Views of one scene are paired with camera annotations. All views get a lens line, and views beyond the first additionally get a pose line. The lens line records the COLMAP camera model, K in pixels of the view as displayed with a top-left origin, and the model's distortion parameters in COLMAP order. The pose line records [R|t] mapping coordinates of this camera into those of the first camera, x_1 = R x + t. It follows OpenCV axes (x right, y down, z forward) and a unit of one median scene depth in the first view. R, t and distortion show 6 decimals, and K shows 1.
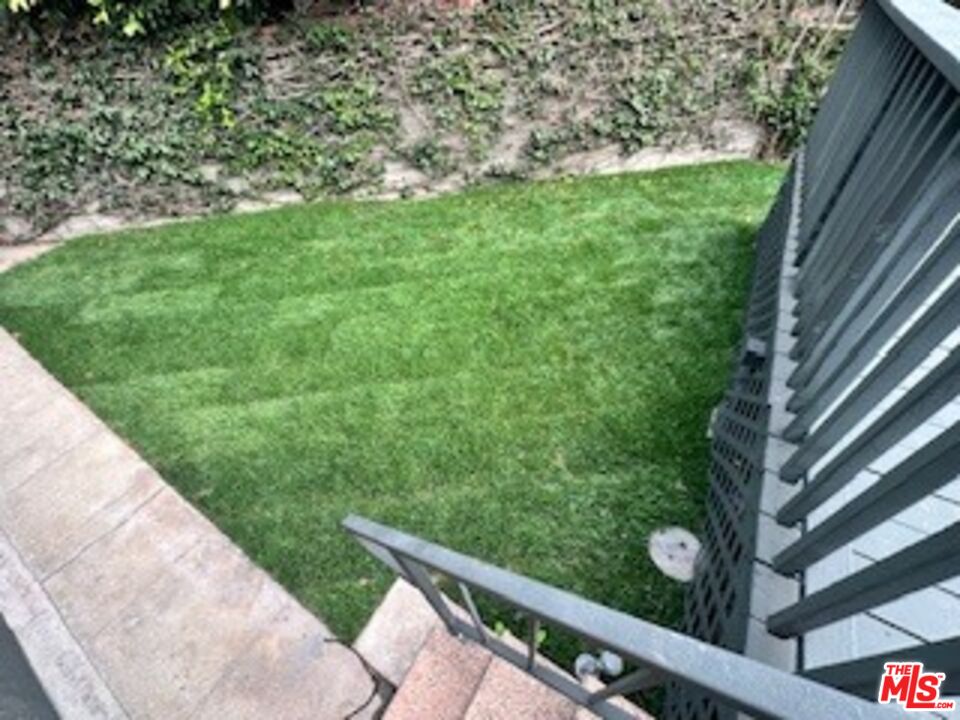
lens RADIAL K [[384.8, 0, 478.2], [0, 384.8, 353.0], [0, 0, 1]] dist [-0.002715, 0.000579]
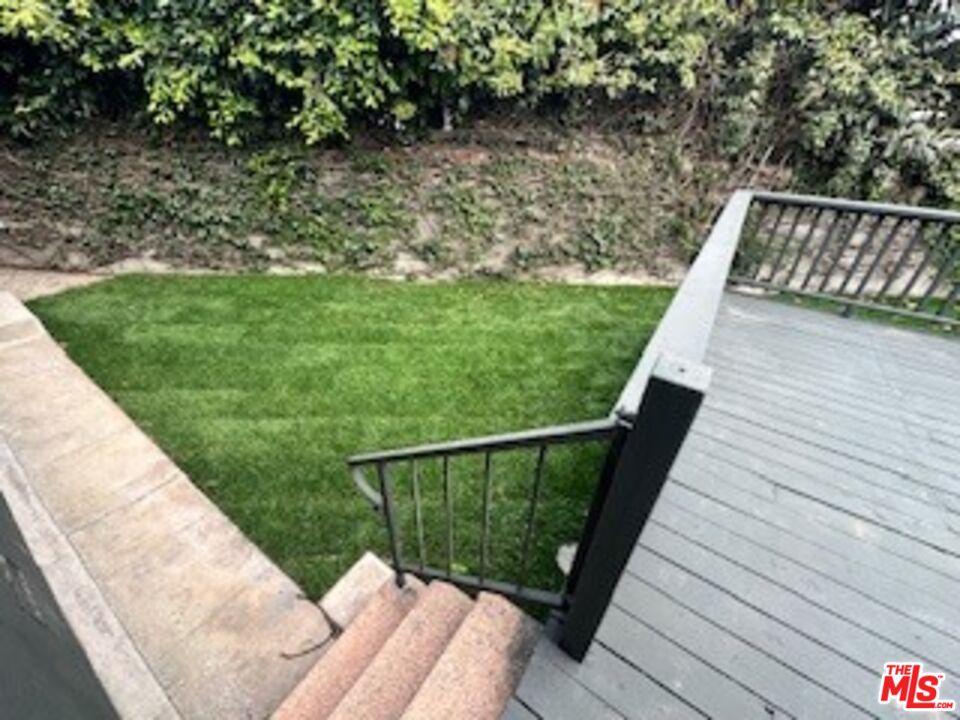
lens RADIAL K [[384.8, 0, 478.2], [0, 384.8, 353.0], [0, 0, 1]] dist [-0.002715, 0.000579]
pose [[0.991269, 0.128557, 0.029313, 0.024866], [-0.119369, 0.969364, -0.214672, 0.072791], [-0.056012, 0.209298, 0.976246, -0.198096]]
